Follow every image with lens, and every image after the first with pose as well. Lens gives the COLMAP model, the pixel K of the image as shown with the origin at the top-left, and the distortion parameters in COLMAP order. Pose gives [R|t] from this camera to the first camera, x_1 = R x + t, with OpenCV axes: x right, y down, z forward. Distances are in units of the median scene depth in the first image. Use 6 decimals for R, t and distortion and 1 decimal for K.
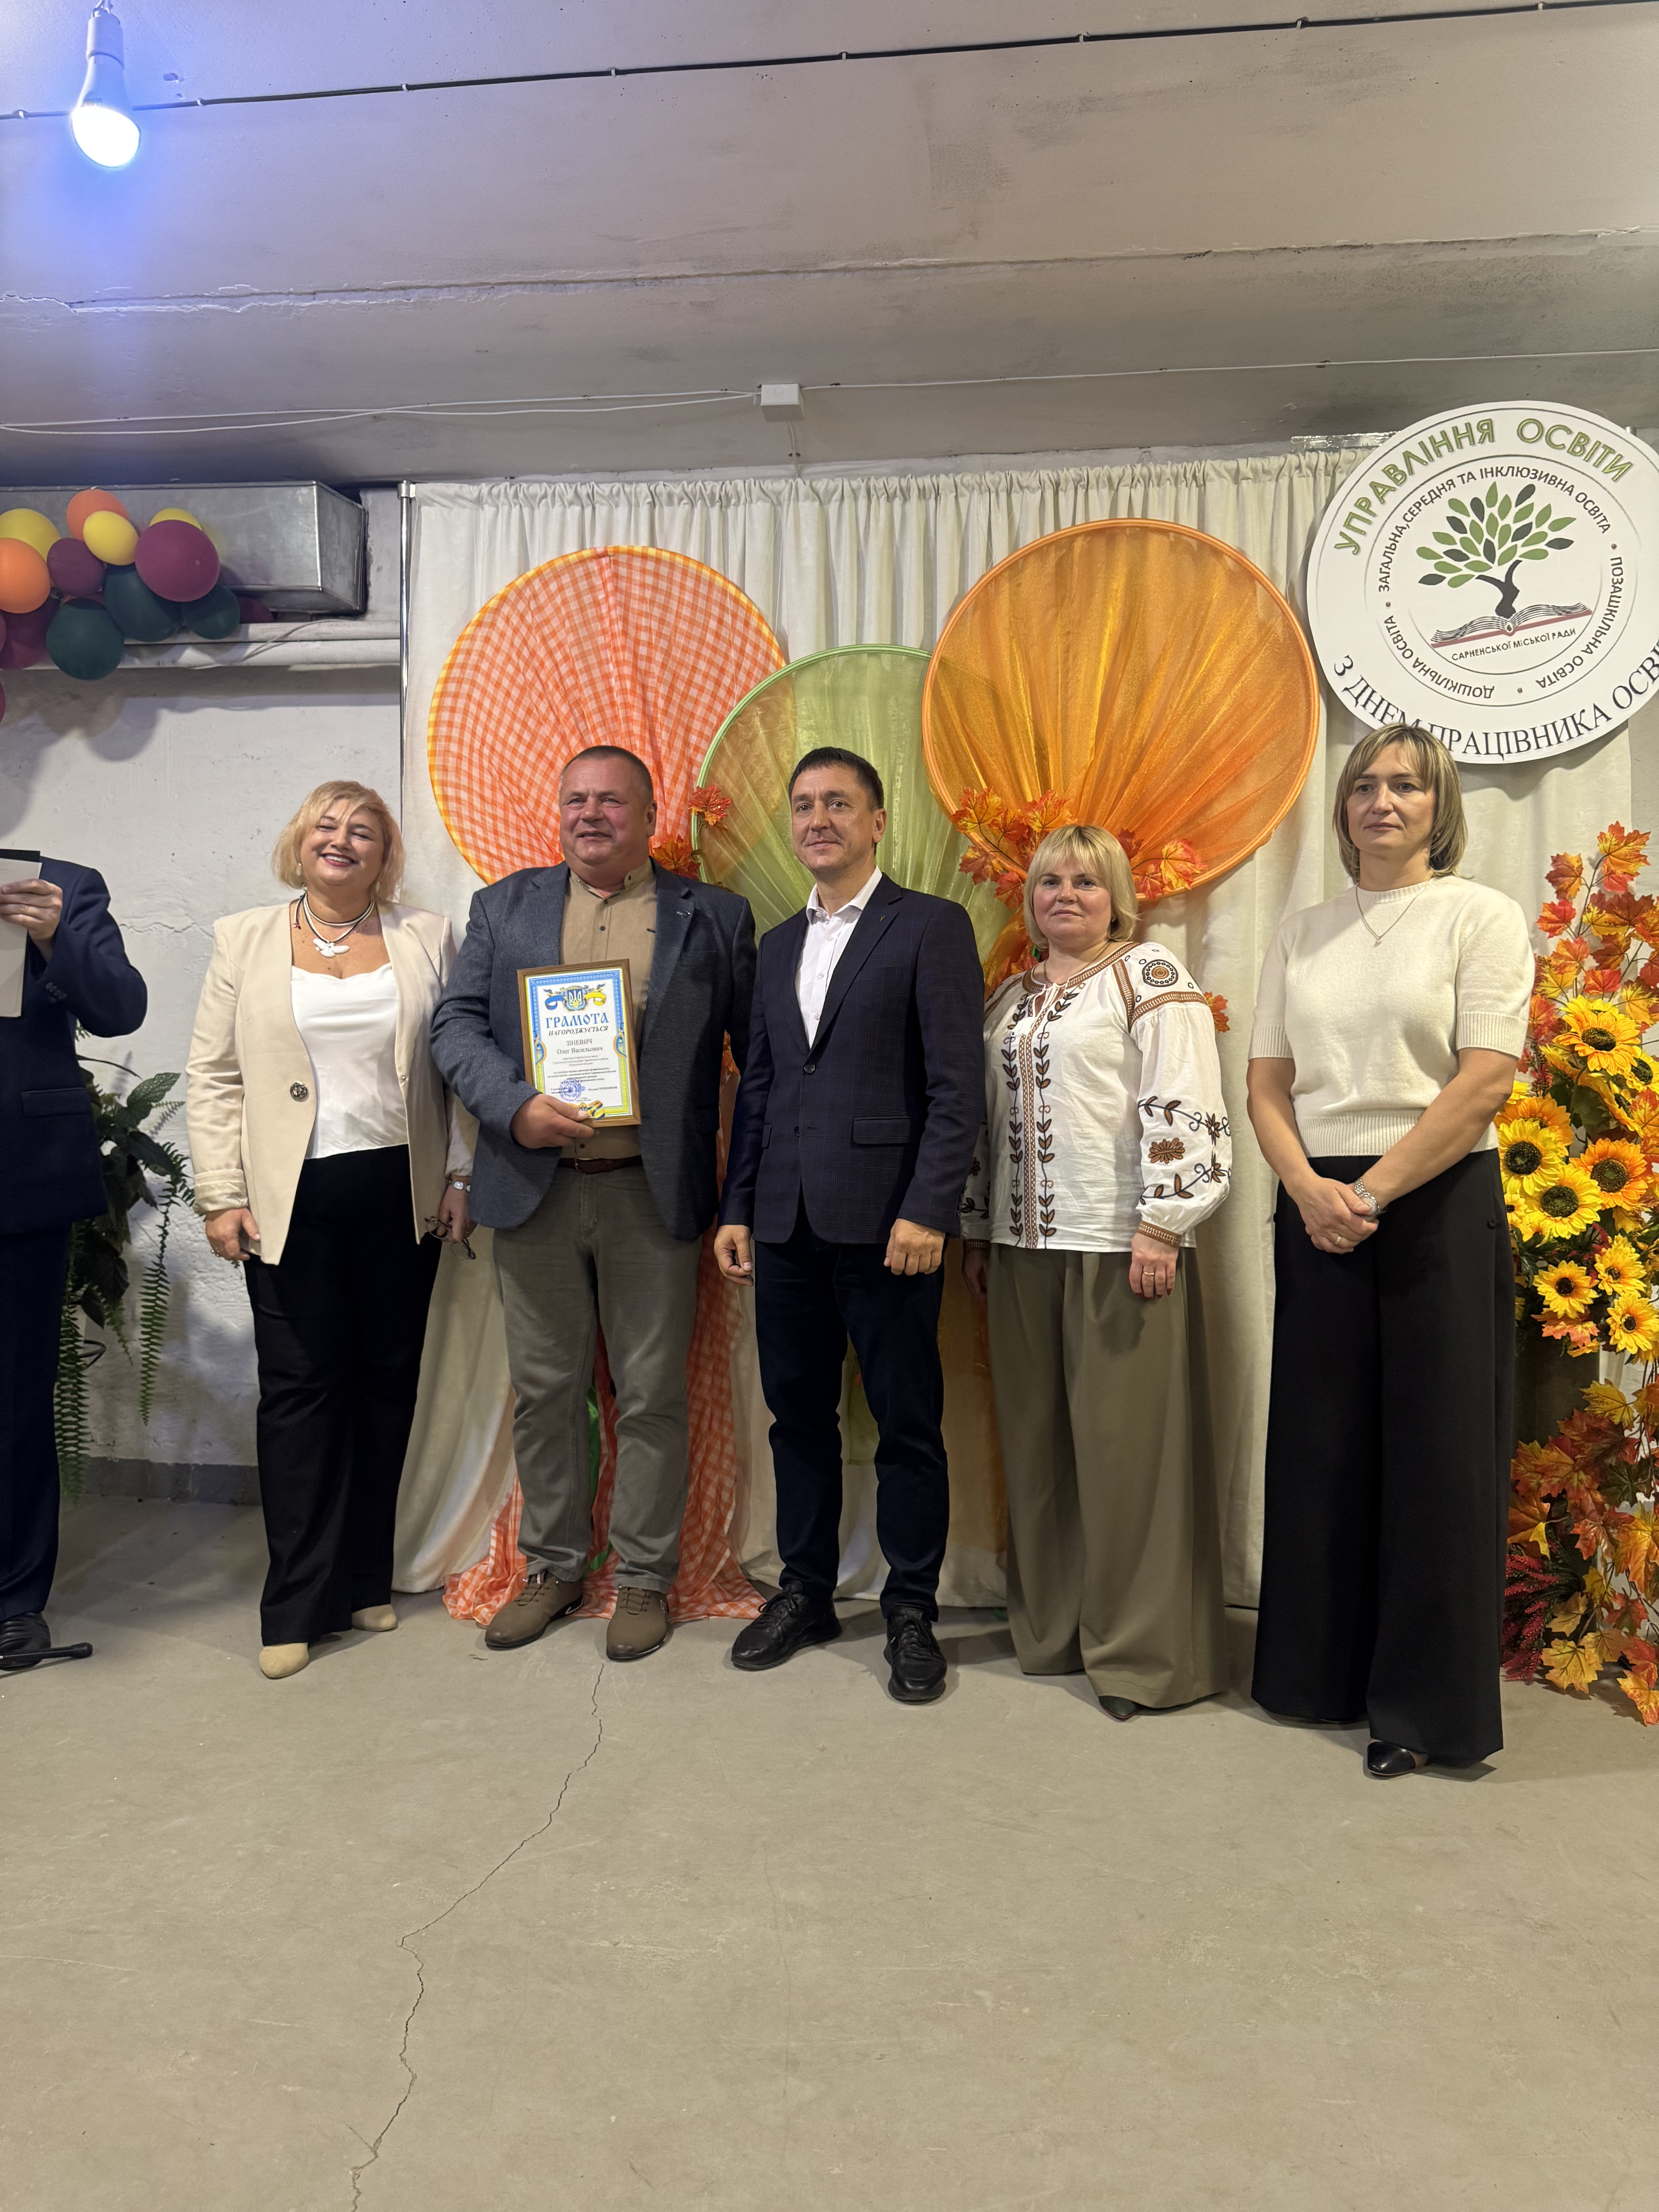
lens RADIAL K [[1533.4, 0, 834.9], [0, 1533.4, 1117.0], [0, 0, 1]] dist [0.056940, -0.095373]
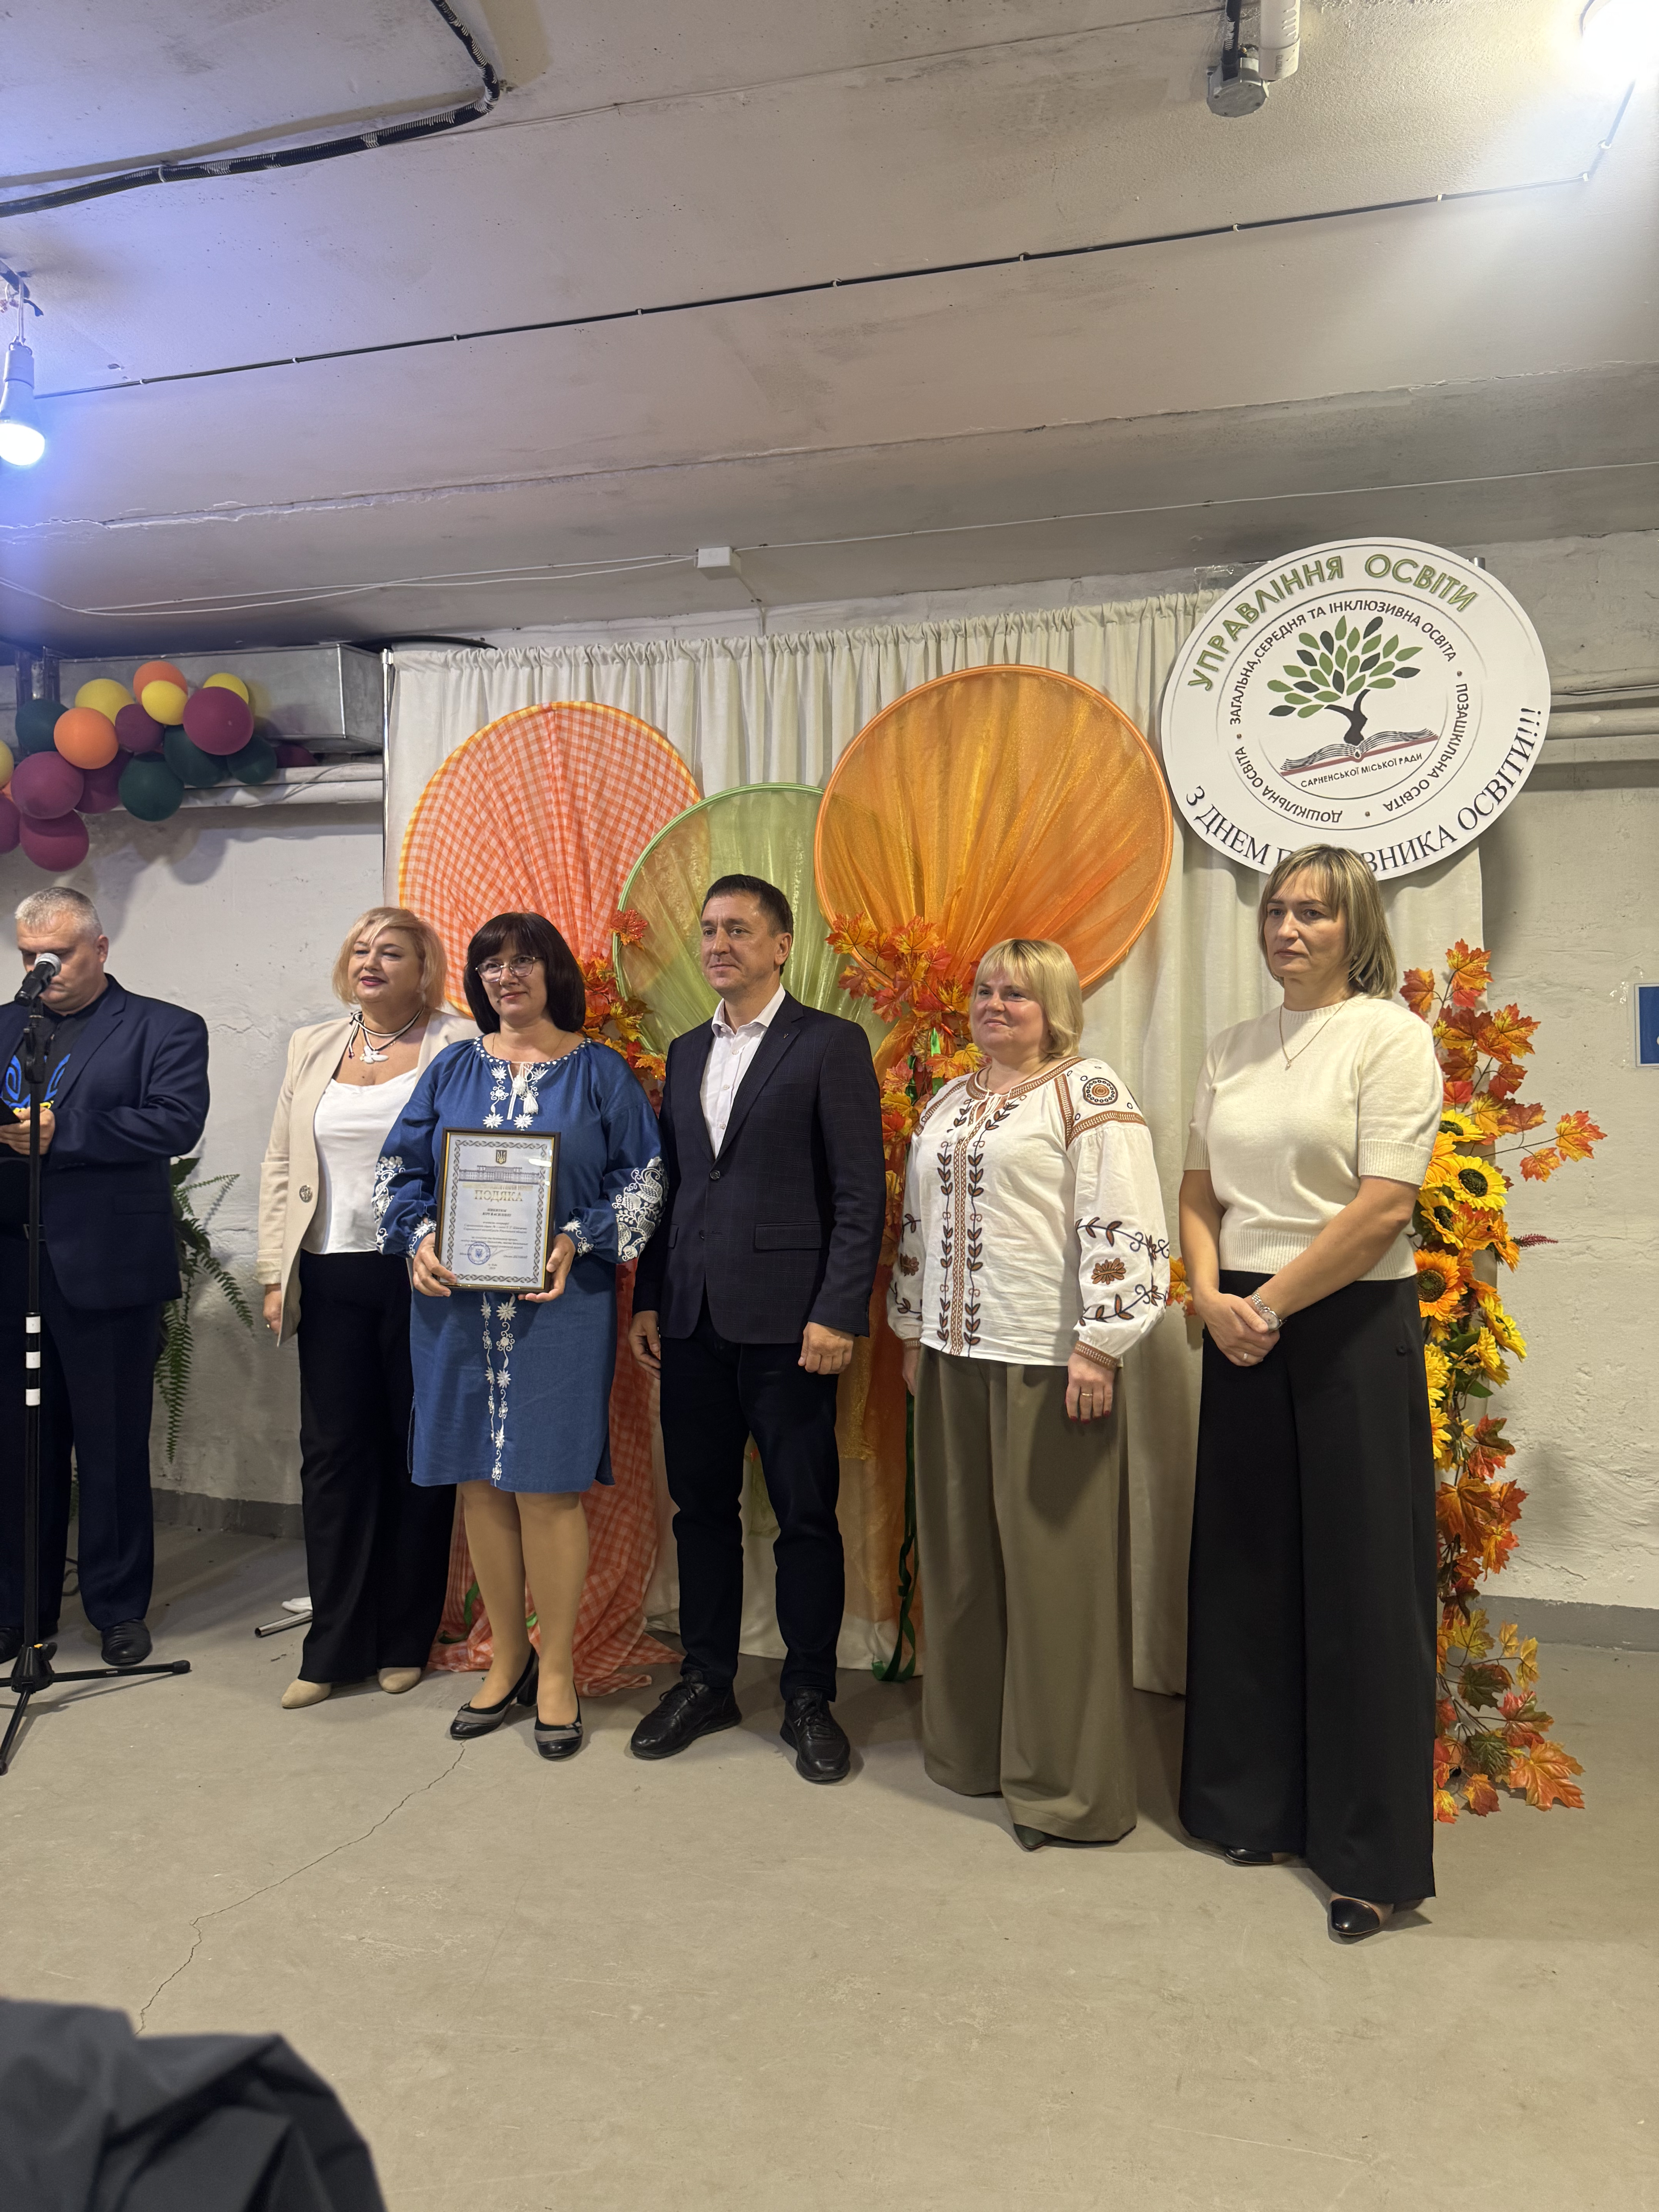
lens RADIAL K [[1533.4, 0, 832.1], [0, 1533.4, 1118.3], [0, 0, 1]] dist [0.056940, -0.095373]
pose [[0.987569, 0.004389, -0.157127, 0.248758], [-0.008155, 0.999694, -0.023334, -0.042971], [0.156976, 0.024326, 0.987303, -0.079919]]
